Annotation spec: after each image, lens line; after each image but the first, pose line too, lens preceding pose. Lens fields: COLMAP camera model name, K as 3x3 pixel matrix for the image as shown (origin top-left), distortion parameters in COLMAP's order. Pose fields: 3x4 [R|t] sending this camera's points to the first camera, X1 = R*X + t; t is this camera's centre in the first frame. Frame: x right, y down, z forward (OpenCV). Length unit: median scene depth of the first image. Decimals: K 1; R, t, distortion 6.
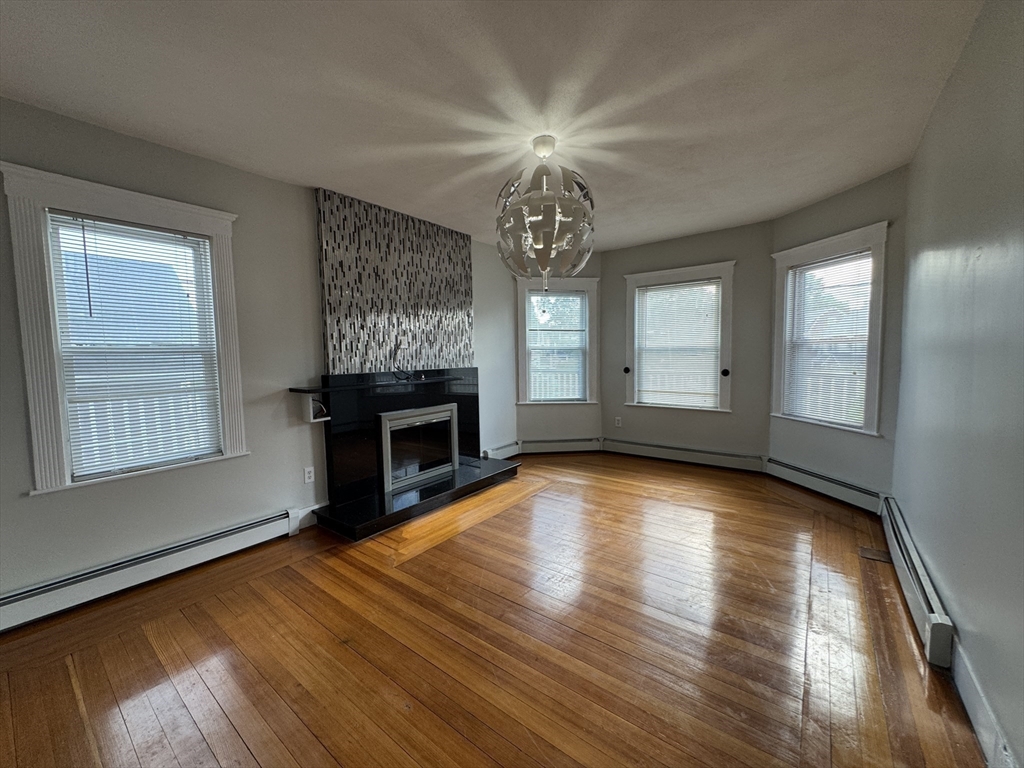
lens RADIAL K [[413.3, 0, 511.4], [0, 413.3, 382.8], [0, 0, 1]] dist [-0.000342, 0.001095]
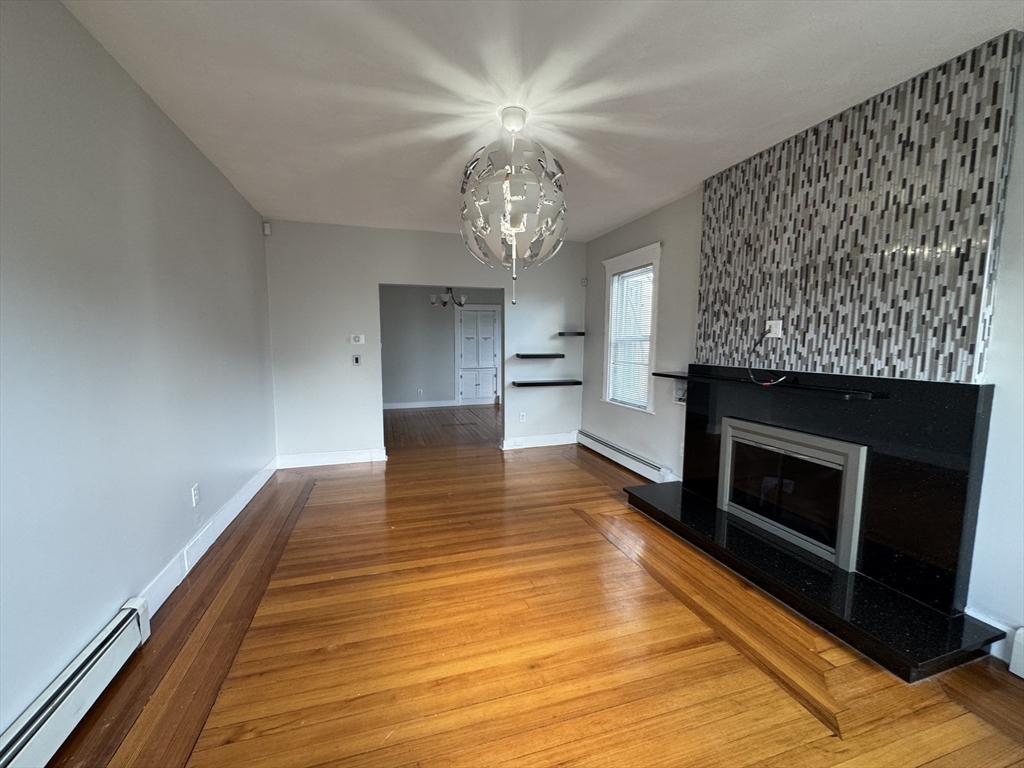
lens RADIAL K [[413.3, 0, 512.7], [0, 413.3, 382.0], [0, 0, 1]] dist [-0.000342, 0.001095]
pose [[-0.569245, 0.097188, -0.816403, 0.555393], [-0.052046, 0.986737, 0.153755, -0.090887], [0.820519, 0.130015, -0.556637, 1.001597]]
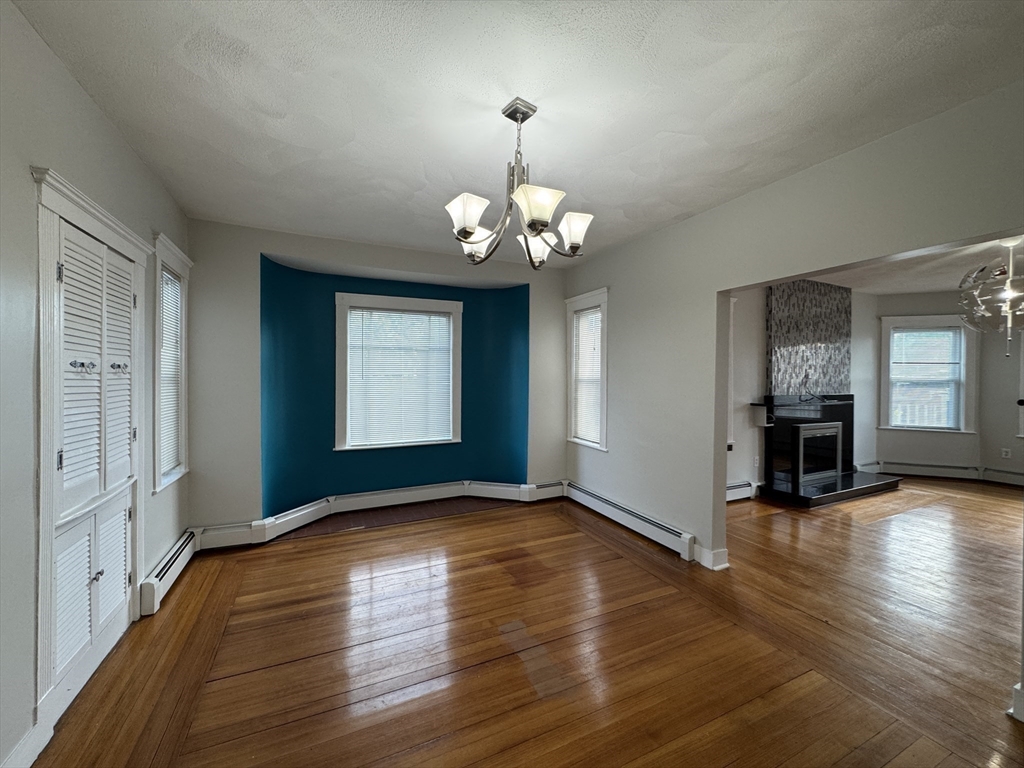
lens RADIAL K [[413.3, 0, 515.4], [0, 413.3, 382.3], [0, 0, 1]] dist [-0.000342, 0.001095]
pose [[0.893872, 0.026276, -0.447551, -0.497923], [-0.052803, 0.997503, -0.046897, 0.042940], [0.445201, 0.065552, 0.893028, -0.617599]]
